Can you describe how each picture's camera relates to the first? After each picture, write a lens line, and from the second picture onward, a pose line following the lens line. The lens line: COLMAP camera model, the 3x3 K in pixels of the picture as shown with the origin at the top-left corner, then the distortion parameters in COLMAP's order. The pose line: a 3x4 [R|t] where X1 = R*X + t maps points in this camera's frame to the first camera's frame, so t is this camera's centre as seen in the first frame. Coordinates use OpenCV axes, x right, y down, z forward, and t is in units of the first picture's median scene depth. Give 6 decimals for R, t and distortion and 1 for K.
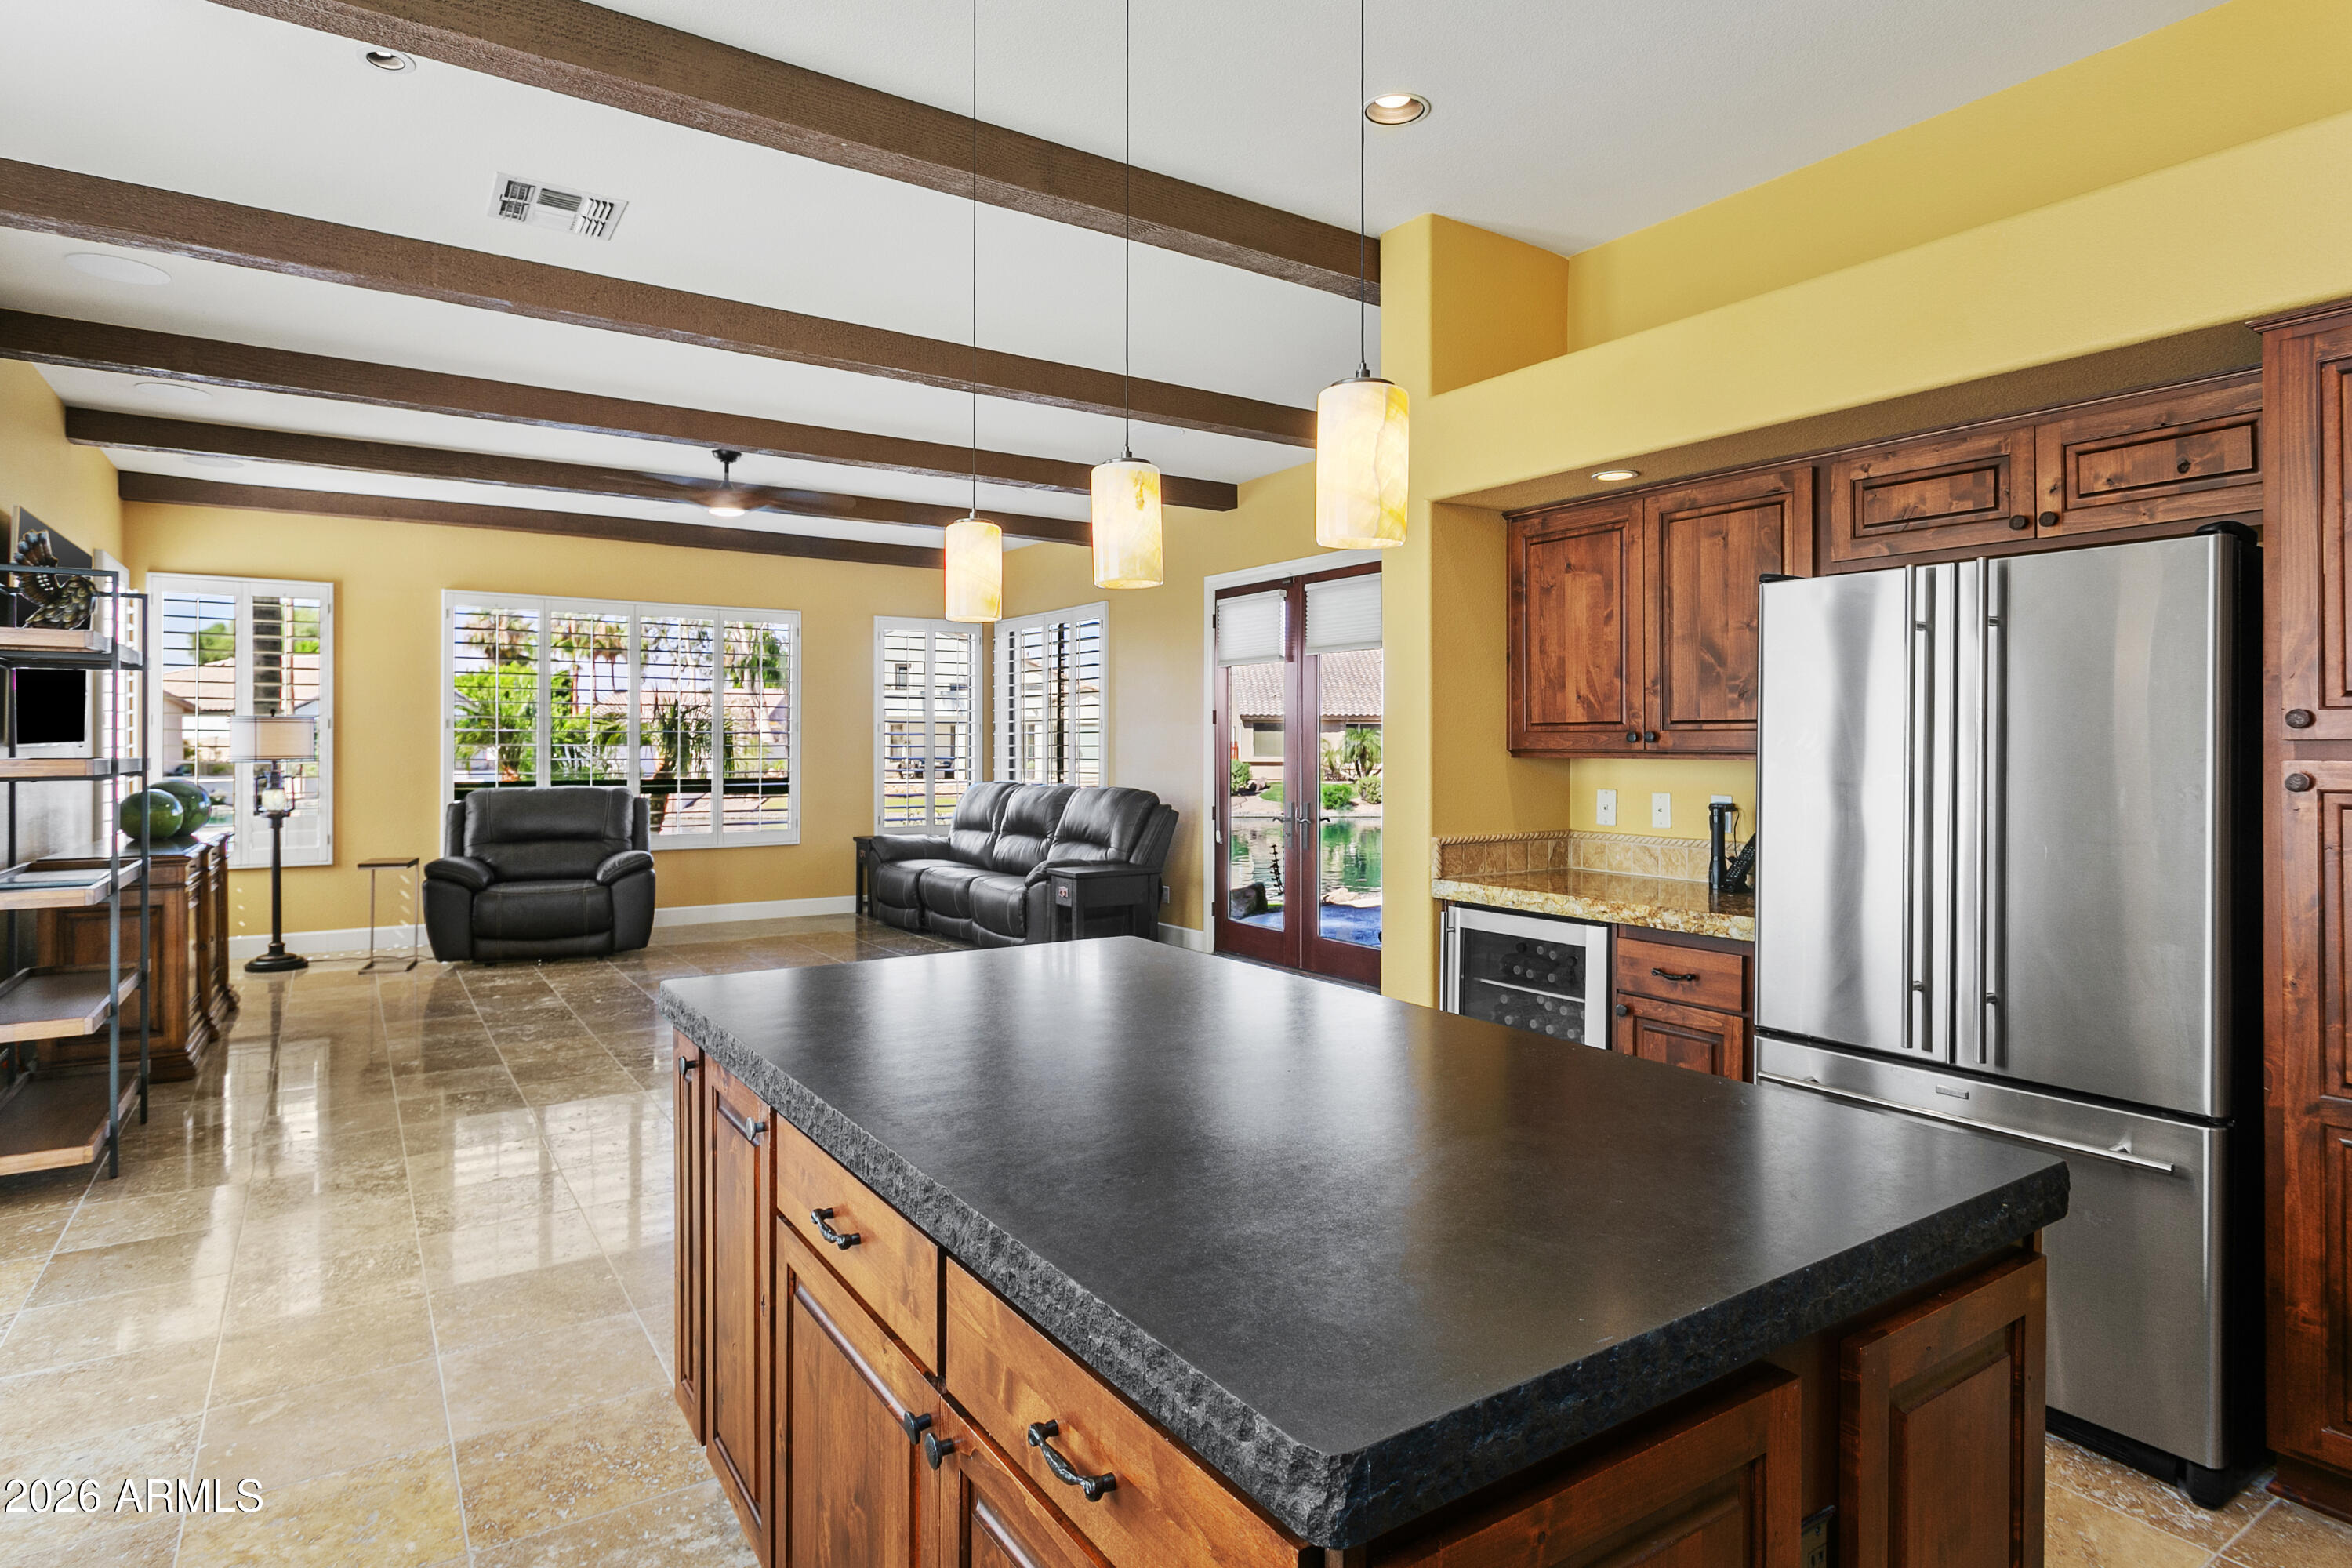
lens RADIAL K [[1293.7, 0, 1190.0], [0, 1293.7, 755.2], [0, 0, 1]] dist [0.004707, 0.000692]
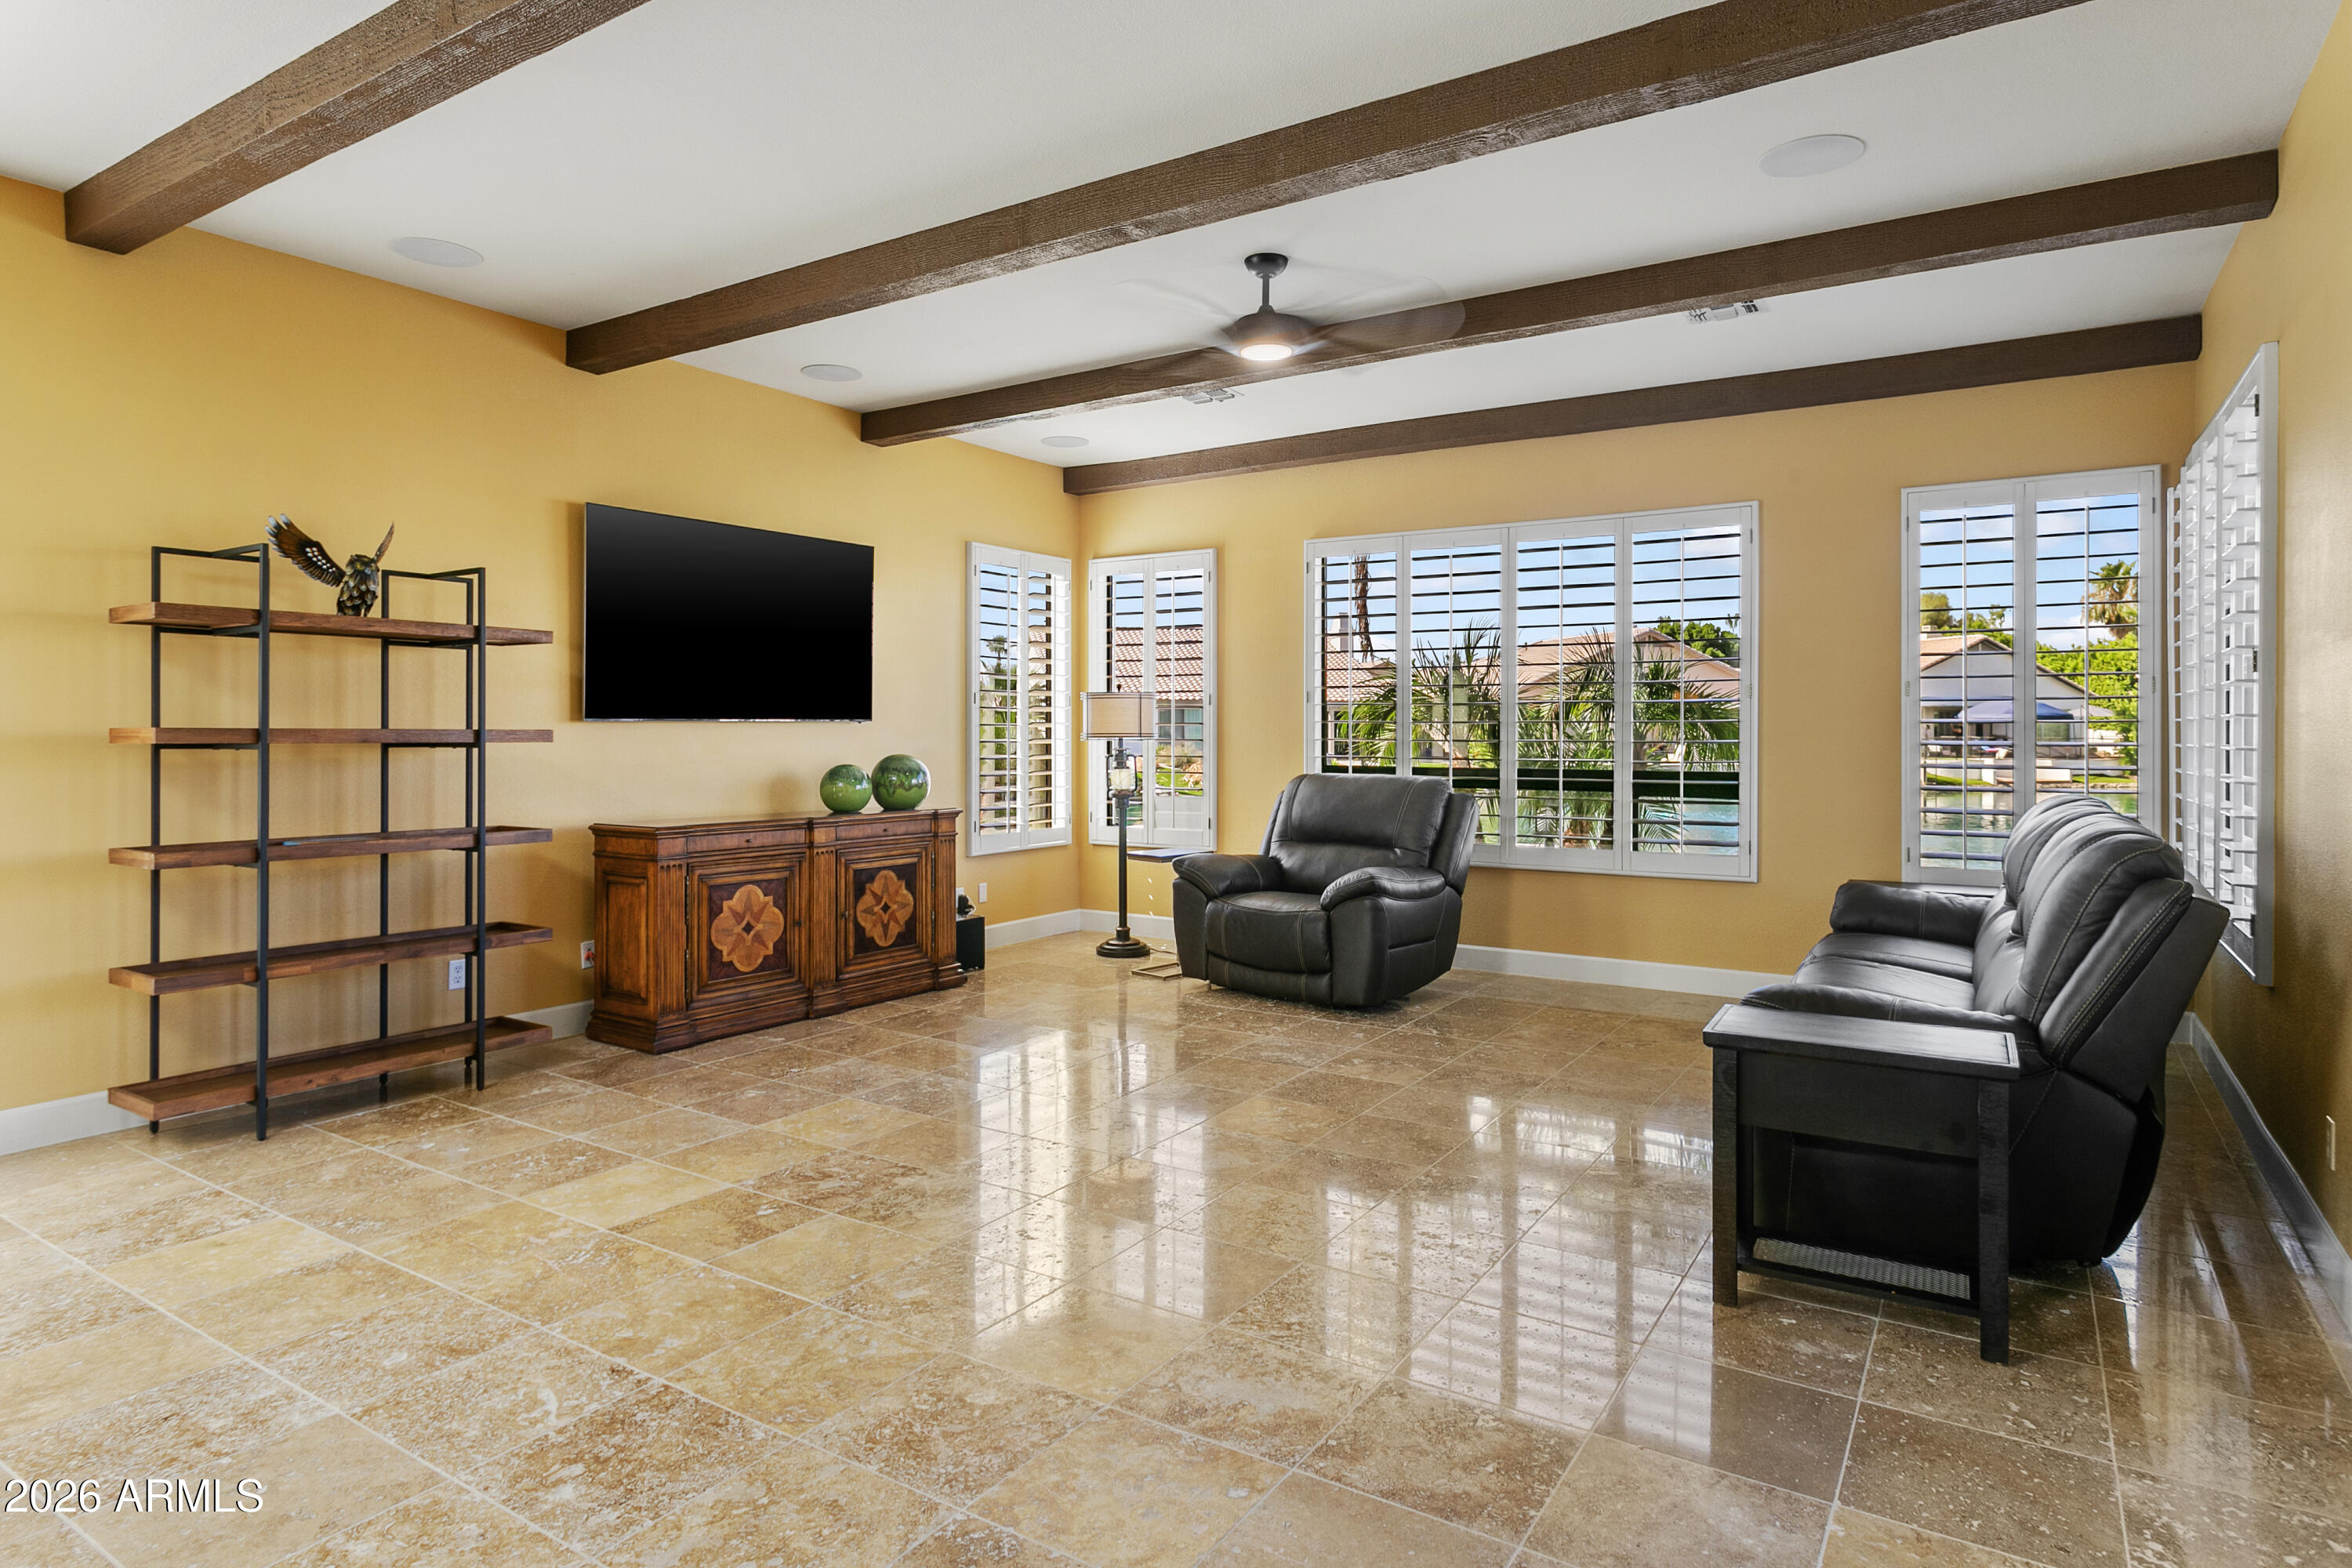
lens RADIAL K [[1293.7, 0, 1163.2], [0, 1293.7, 730.8], [0, 0, 1]] dist [0.004707, 0.000692]
pose [[0.387385, -0.001271, -0.921917, 0.188728], [-0.006560, 0.999970, -0.004135, 0.001877], [0.921895, 0.007649, 0.387365, 0.606650]]
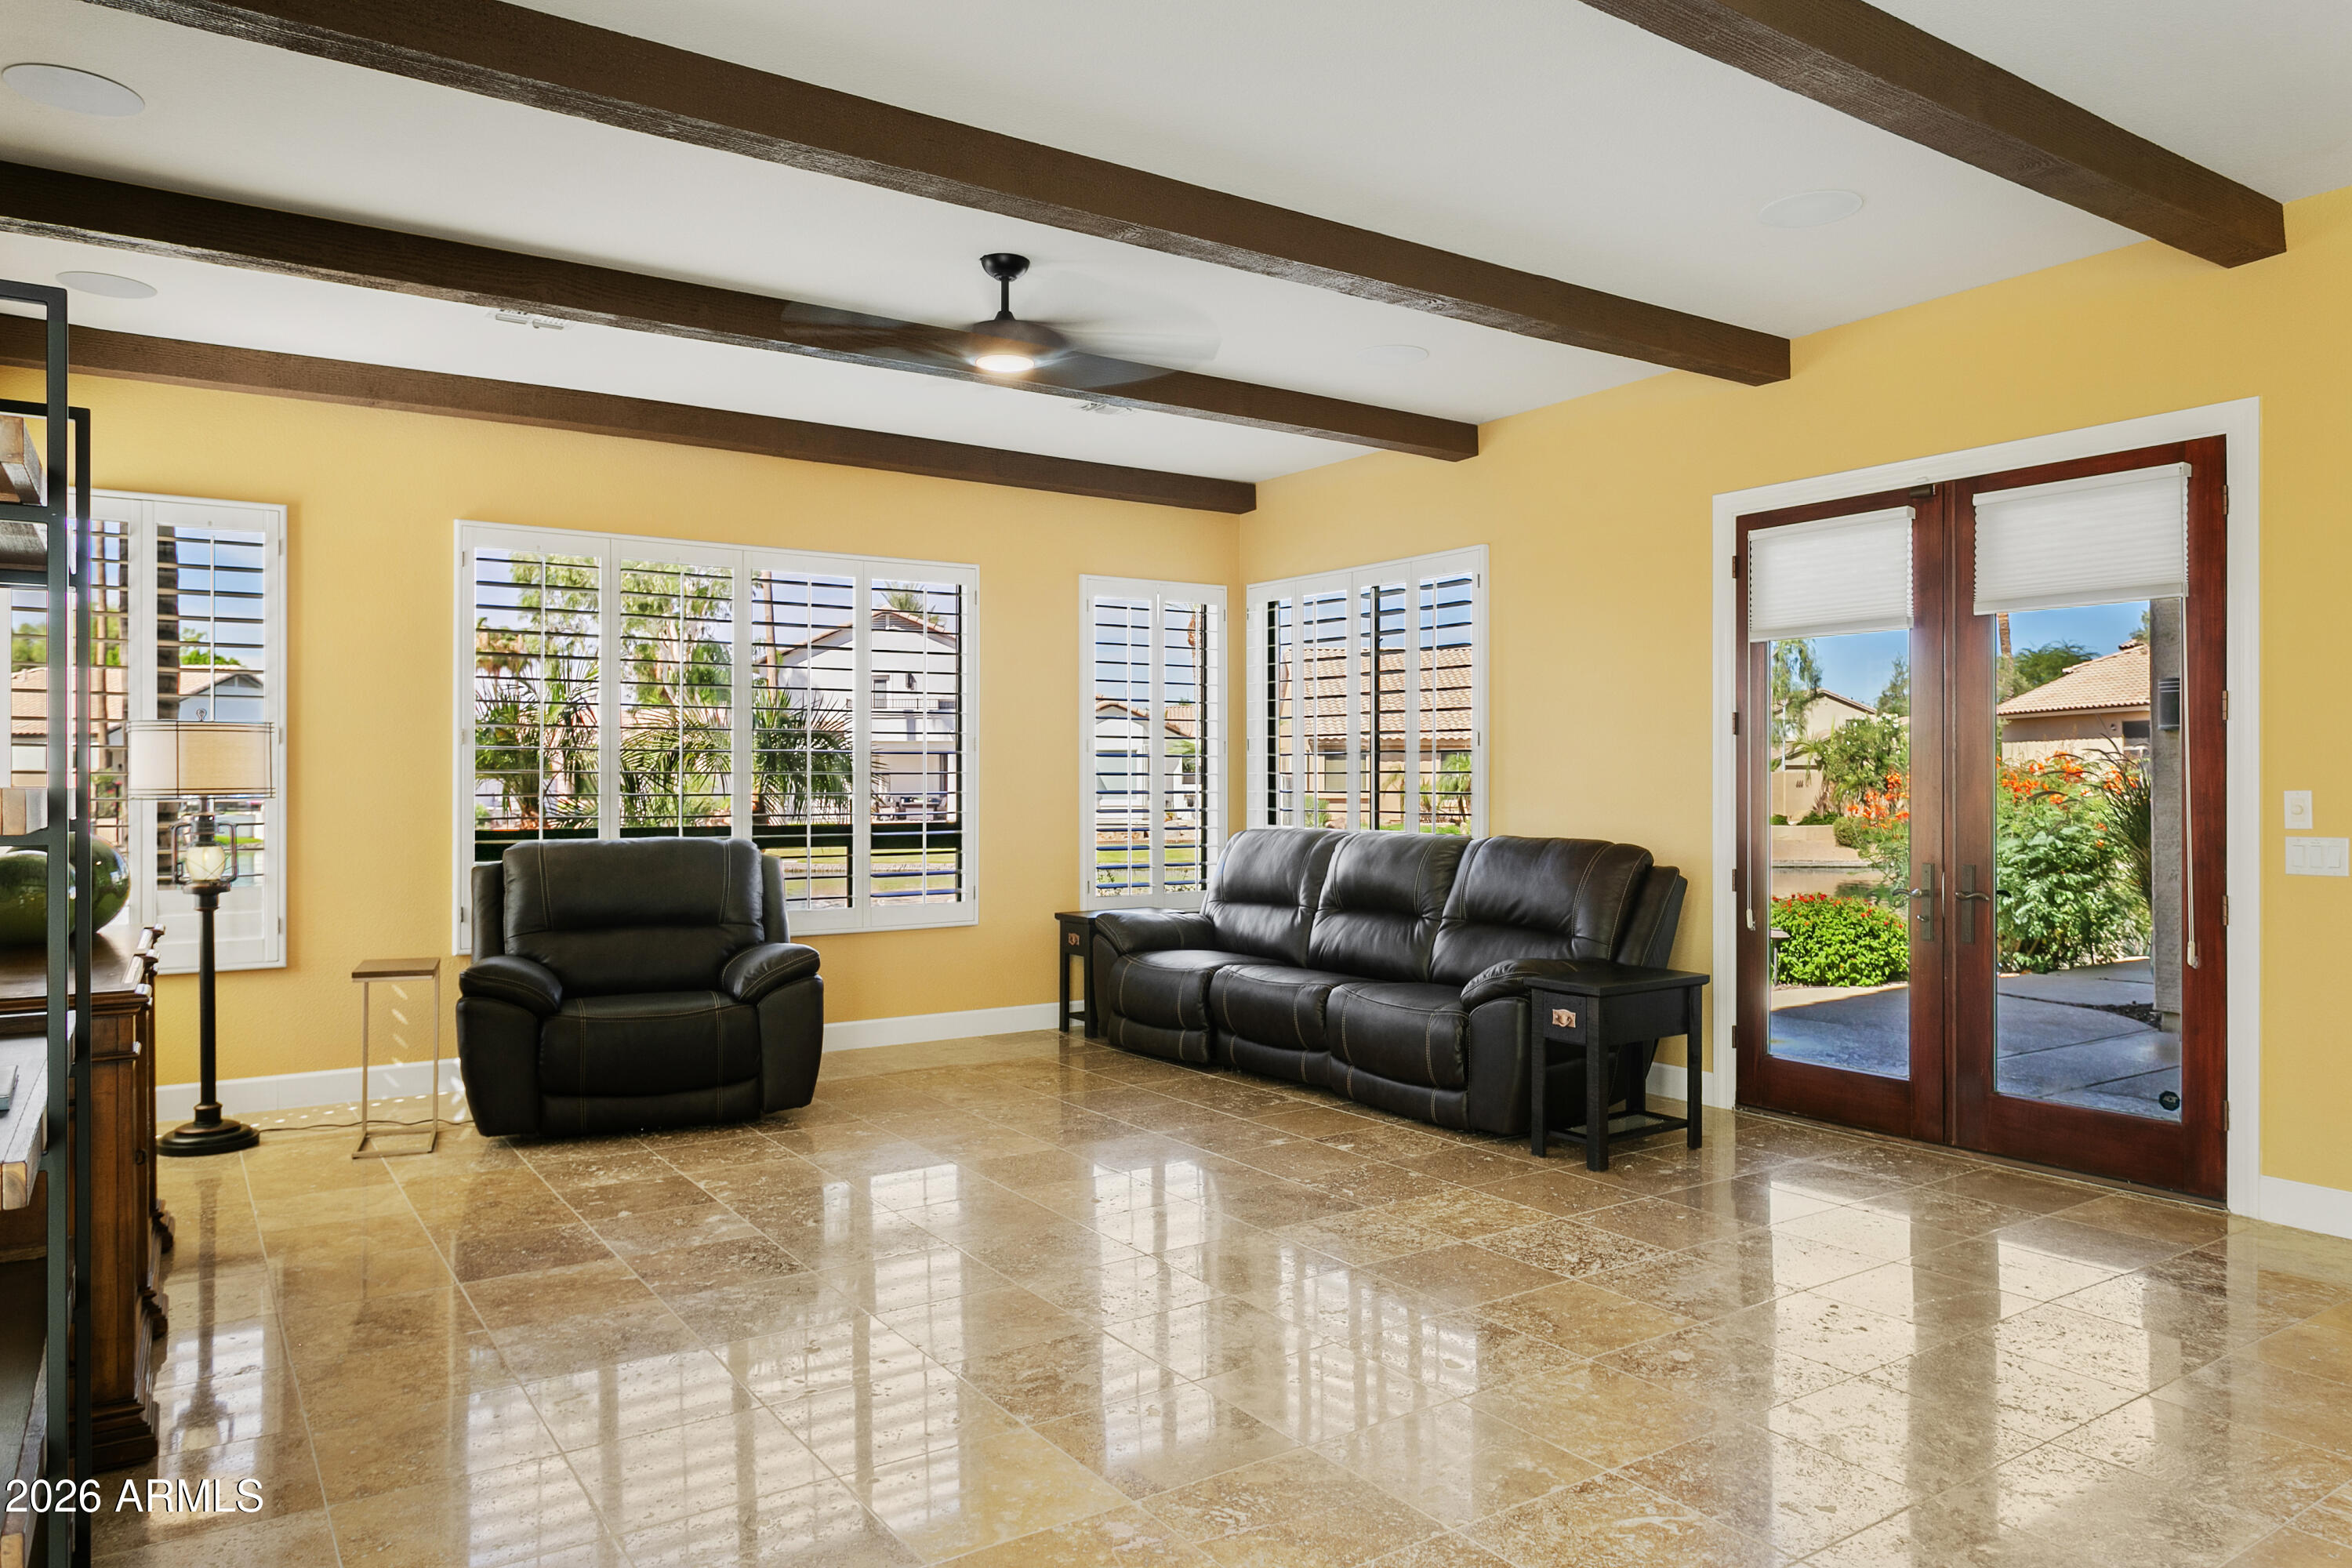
lens RADIAL K [[1557.7, 0, 1192.9], [0, 1557.7, 791.4], [0, 0, 1]] dist [0.002691, -0.000458]
pose [[0.999937, -0.001041, 0.011208, -0.243538], [0.001029, 0.999999, 0.001063, 0.001263], [-0.011210, -0.001051, 0.999937, 0.262218]]
